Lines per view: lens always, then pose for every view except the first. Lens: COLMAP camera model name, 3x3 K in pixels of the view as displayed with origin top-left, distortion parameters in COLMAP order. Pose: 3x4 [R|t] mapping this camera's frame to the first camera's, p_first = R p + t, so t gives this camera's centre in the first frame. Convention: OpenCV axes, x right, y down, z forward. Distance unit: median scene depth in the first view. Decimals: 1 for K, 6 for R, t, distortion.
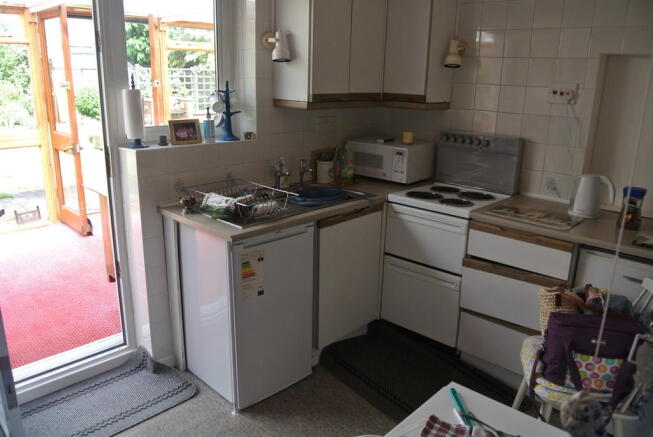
lens RADIAL K [[502.6, 0, 325.2], [0, 502.6, 218.5], [0, 0, 1]] dist [-0.063002, 0.018425]
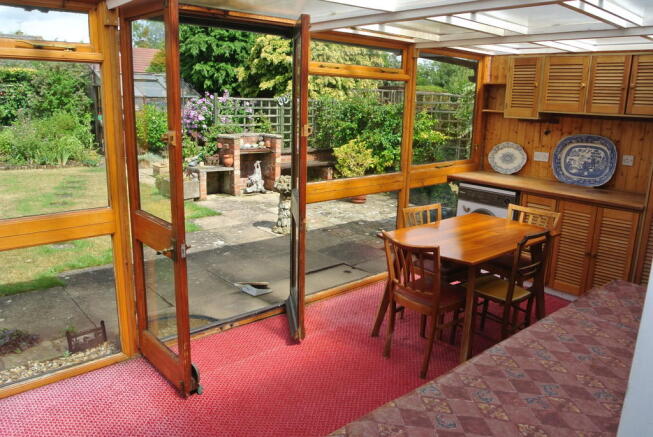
lens RADIAL K [[502.6, 0, 327.4], [0, 502.6, 219.3], [0, 0, 1]] dist [-0.063002, 0.018425]
pose [[0.997083, 0.019831, -0.073708, -0.119143], [-0.023413, 0.998570, -0.048057, -0.060903], [0.072650, 0.049643, 0.996121, 0.181186]]
